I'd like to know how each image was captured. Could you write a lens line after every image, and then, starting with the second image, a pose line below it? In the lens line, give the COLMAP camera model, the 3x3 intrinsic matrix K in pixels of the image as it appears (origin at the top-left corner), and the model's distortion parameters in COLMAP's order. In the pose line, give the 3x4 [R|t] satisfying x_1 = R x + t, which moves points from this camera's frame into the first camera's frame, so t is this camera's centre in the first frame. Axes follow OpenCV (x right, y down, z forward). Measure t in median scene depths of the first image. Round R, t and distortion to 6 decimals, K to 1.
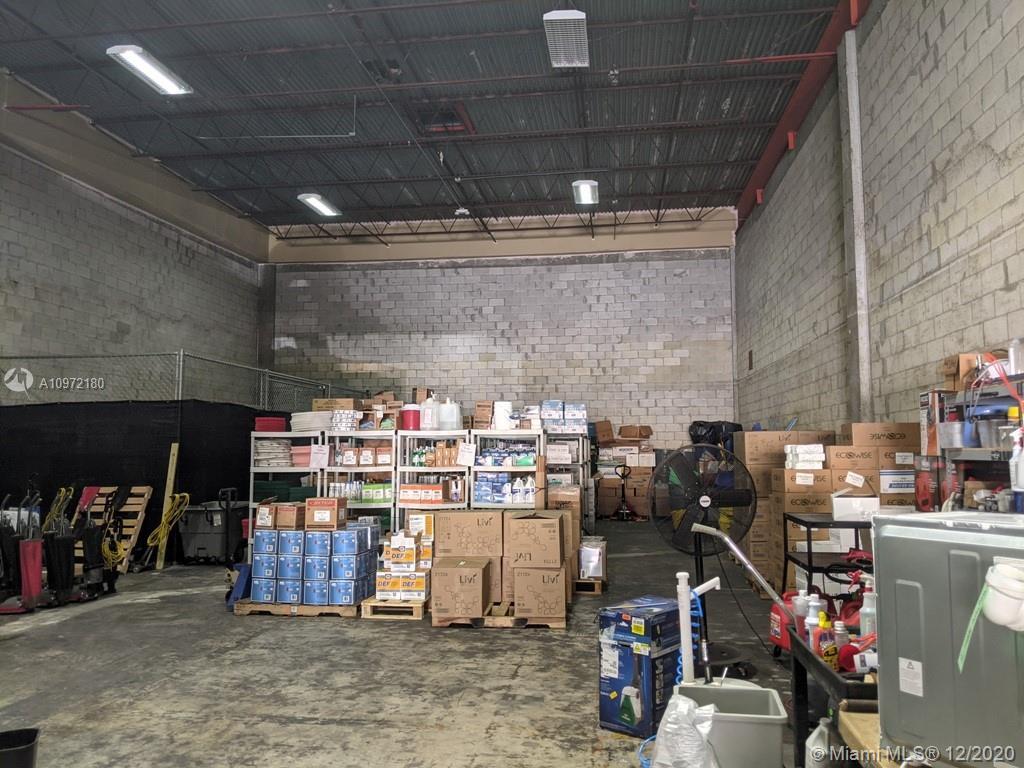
lens RADIAL K [[812.0, 0, 508.1], [0, 812.0, 387.8], [0, 0, 1]] dist [0.133346, -0.213331]
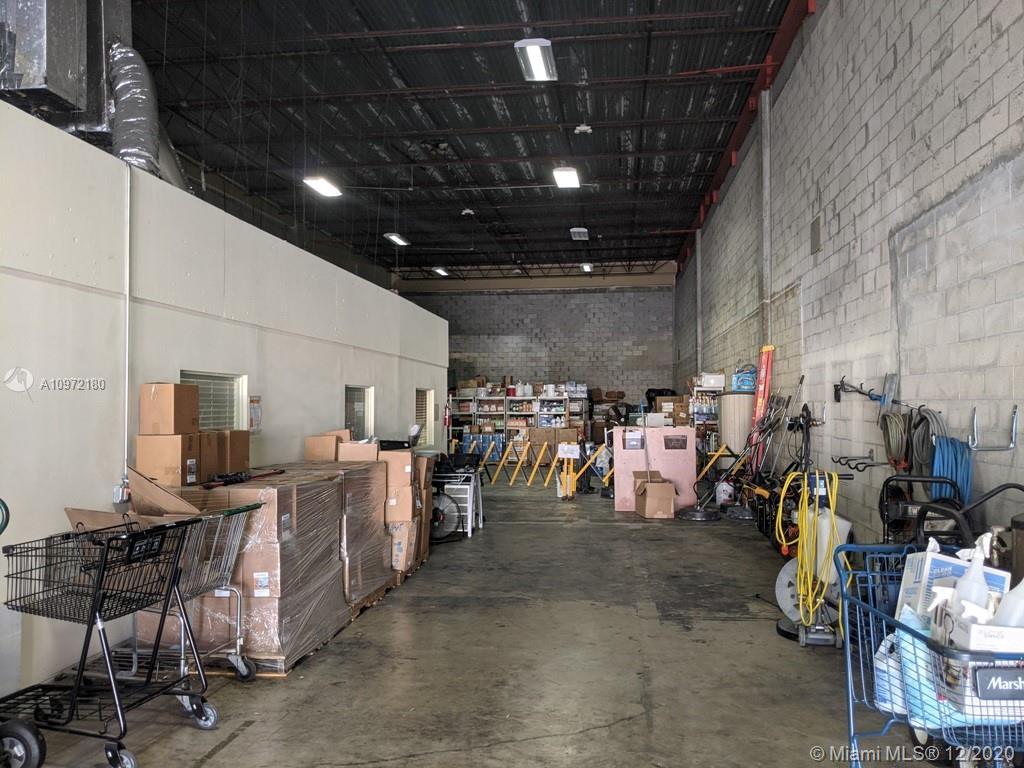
lens RADIAL K [[812.0, 0, 508.1], [0, 812.0, 387.8], [0, 0, 1]] dist [0.133346, -0.213331]
pose [[1.000000, 0.000325, 0.000315, -0.067039], [-0.000341, 0.998600, 0.052894, -0.049782], [-0.000297, -0.052894, 0.998600, -0.686063]]
